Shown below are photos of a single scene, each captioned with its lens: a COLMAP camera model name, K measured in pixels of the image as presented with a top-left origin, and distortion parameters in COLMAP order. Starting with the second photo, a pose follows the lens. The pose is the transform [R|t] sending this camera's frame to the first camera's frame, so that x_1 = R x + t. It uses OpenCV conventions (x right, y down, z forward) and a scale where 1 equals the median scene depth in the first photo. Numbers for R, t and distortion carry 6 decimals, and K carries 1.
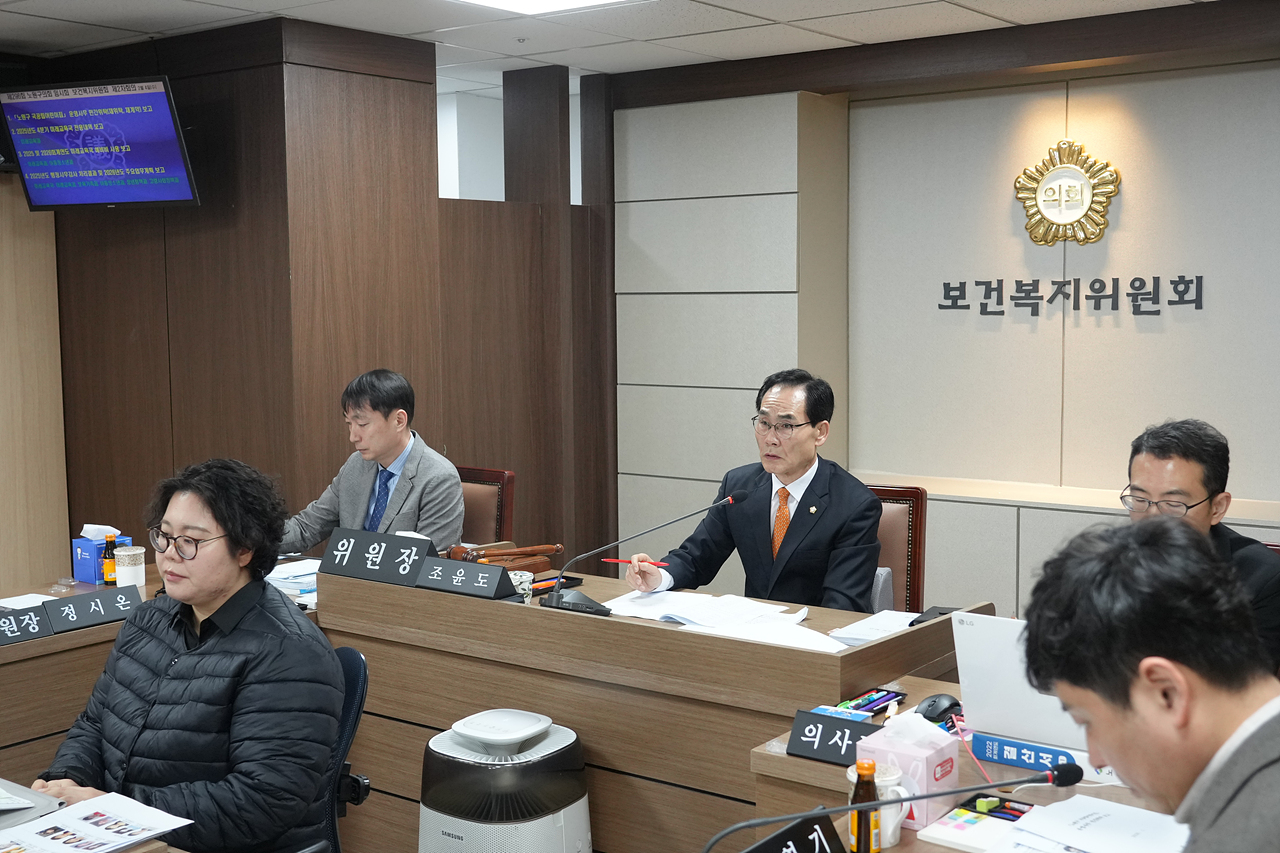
lens RADIAL K [[1433.9, 0, 640.5], [0, 1433.9, 426.8], [0, 0, 1]] dist [-0.016083, 0.000000]
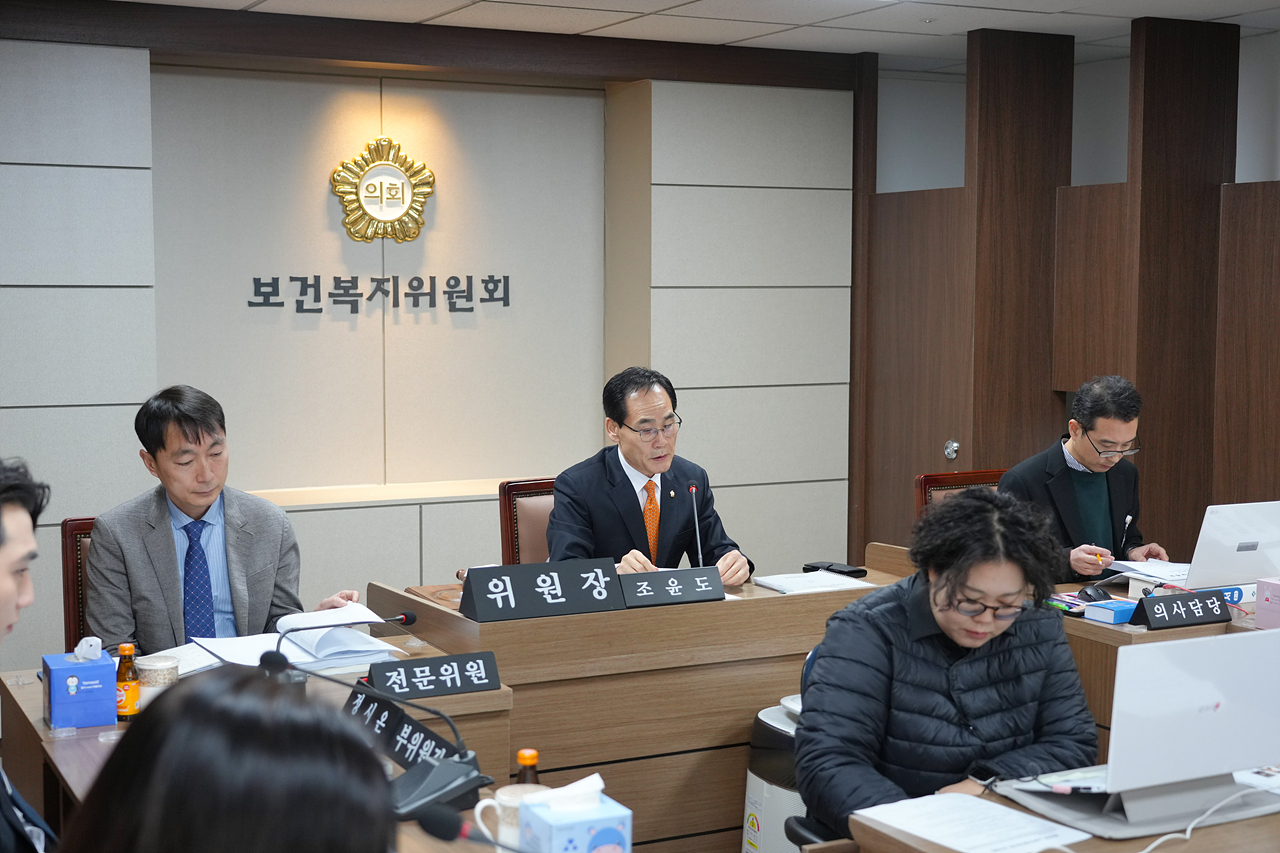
lens RADIAL K [[1734.2, 0, 619.6], [0, 1734.2, 439.3], [0, 0, 1]] dist [0.023902, 0.000000]
pose [[0.451505, -0.069446, 0.889562, -0.862959], [0.075511, 0.996364, 0.039457, -0.030555], [-0.889067, 0.049356, 0.455108, 0.373479]]
